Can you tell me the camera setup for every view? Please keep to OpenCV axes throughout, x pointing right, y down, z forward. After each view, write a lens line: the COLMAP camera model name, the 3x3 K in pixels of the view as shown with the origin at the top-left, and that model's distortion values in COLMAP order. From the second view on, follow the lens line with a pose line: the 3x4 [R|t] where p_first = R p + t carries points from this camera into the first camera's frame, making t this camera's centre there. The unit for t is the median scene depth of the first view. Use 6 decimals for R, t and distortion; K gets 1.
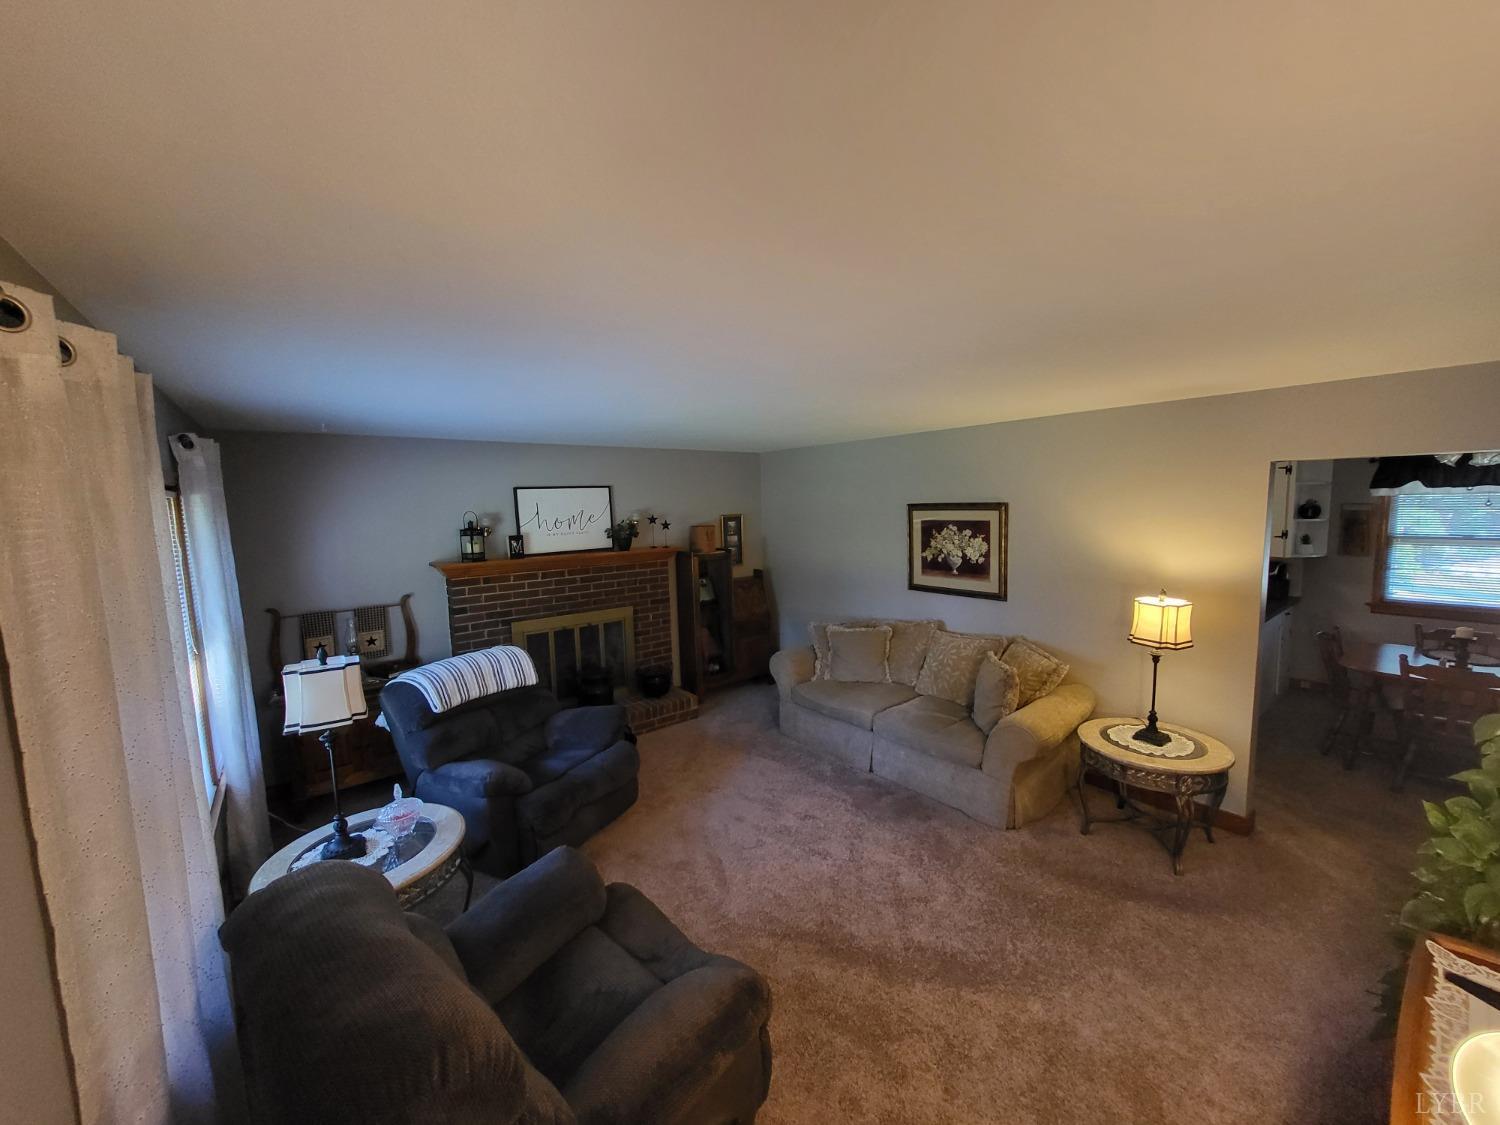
lens RADIAL K [[583.4, 0, 759.0], [0, 583.4, 555.9], [0, 0, 1]] dist [0.001242, -0.001034]
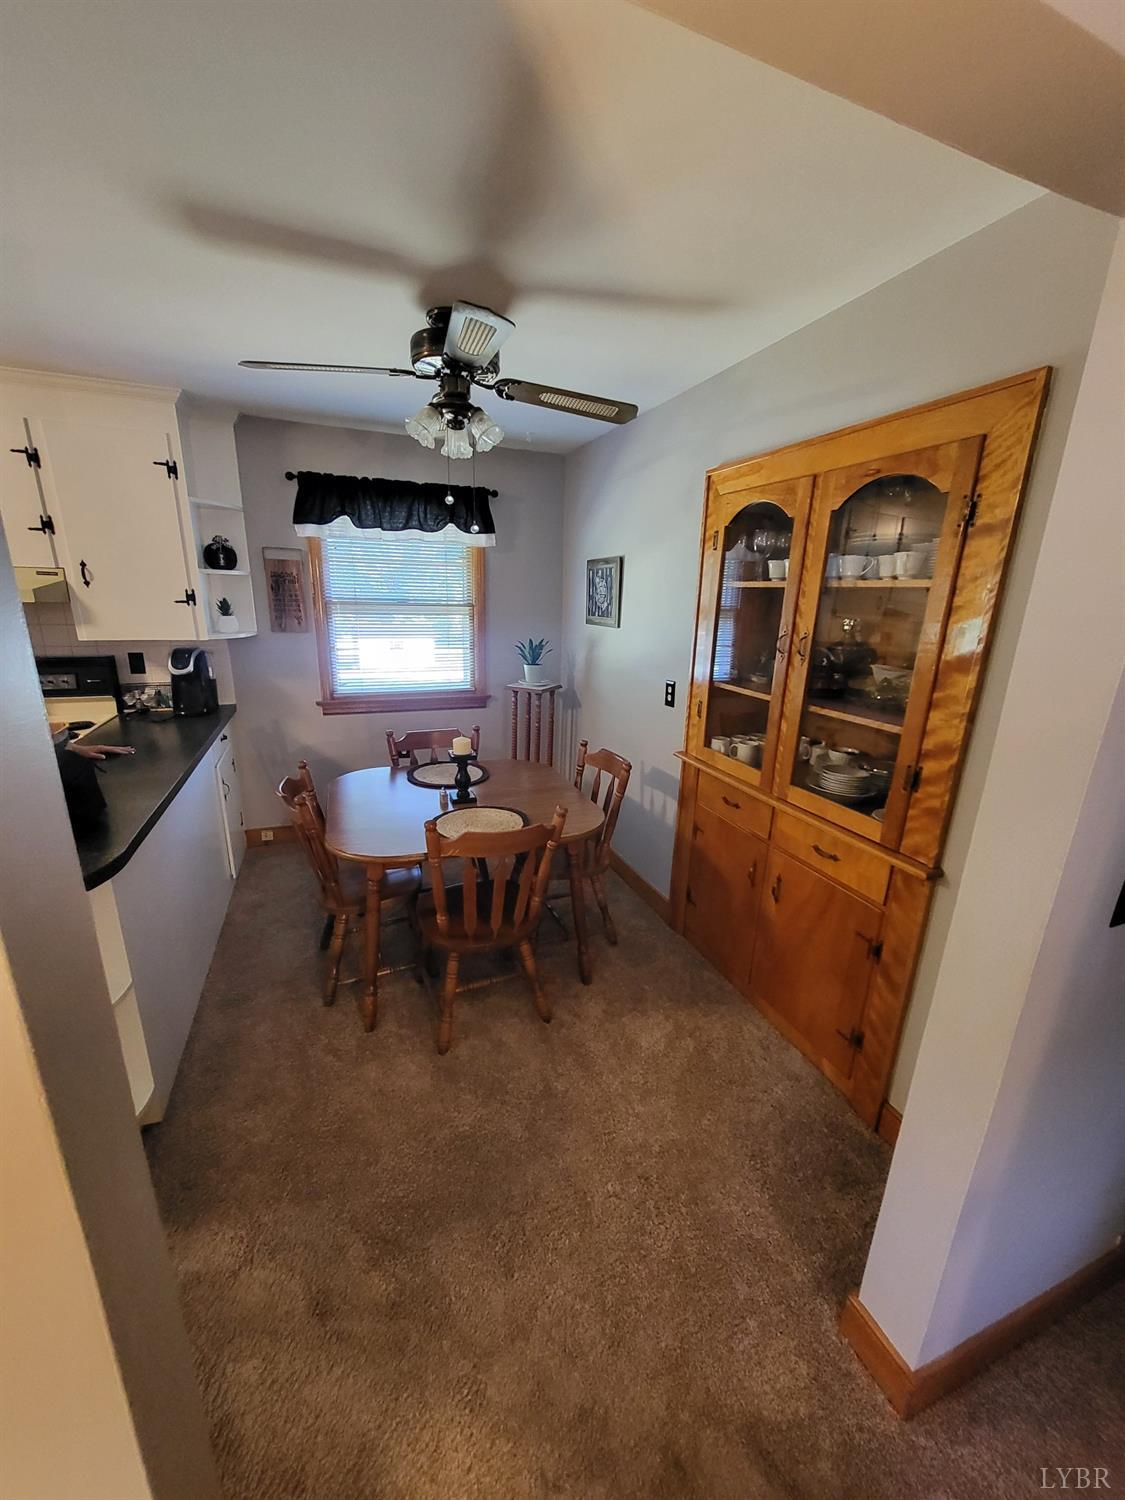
lens RADIAL K [[583.4, 0, 570.4], [0, 583.4, 755.0], [0, 0, 1]] dist [0.001242, -0.001034]
pose [[0.296132, -0.225809, 0.928071, 0.469839], [0.065330, 0.974166, 0.216178, 0.012694], [-0.952910, -0.003386, 0.303234, 0.498829]]
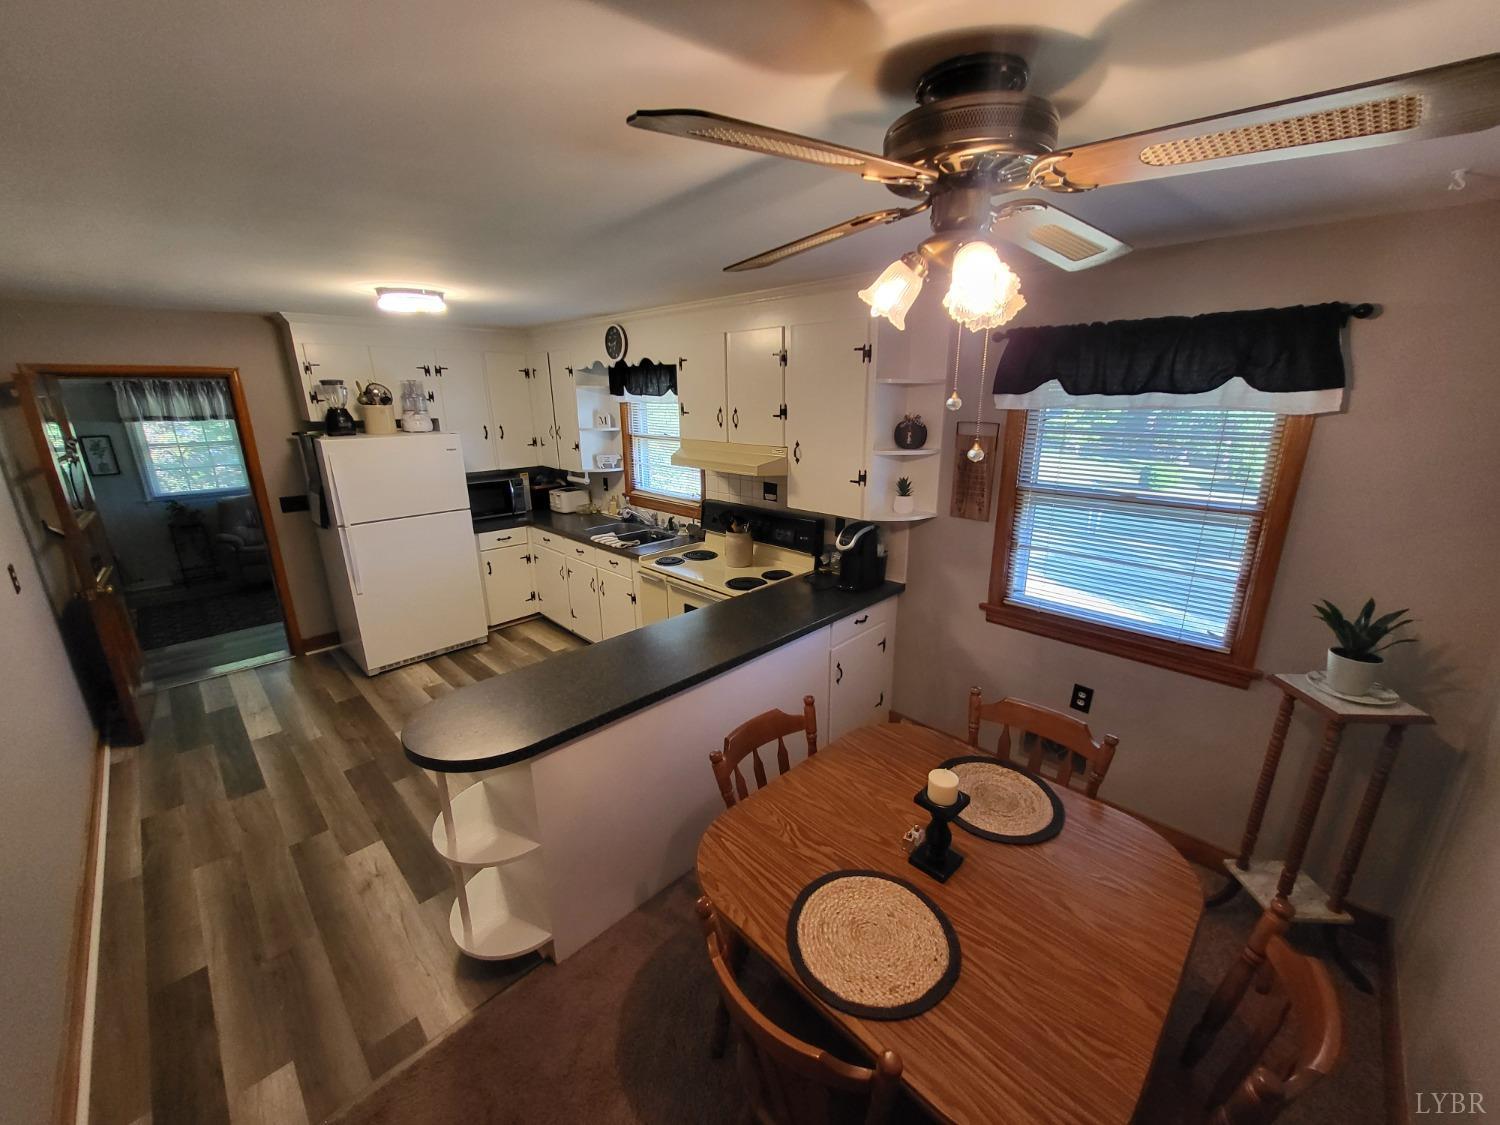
lens RADIAL K [[583.4, 0, 748.4], [0, 583.4, 559.5], [0, 0, 1]] dist [0.001242, -0.001034]
pose [[0.994910, -0.010619, 0.100204, 0.753324], [-0.006975, 0.984789, 0.173615, -0.057088], [-0.100523, -0.173430, 0.979703, 0.471388]]
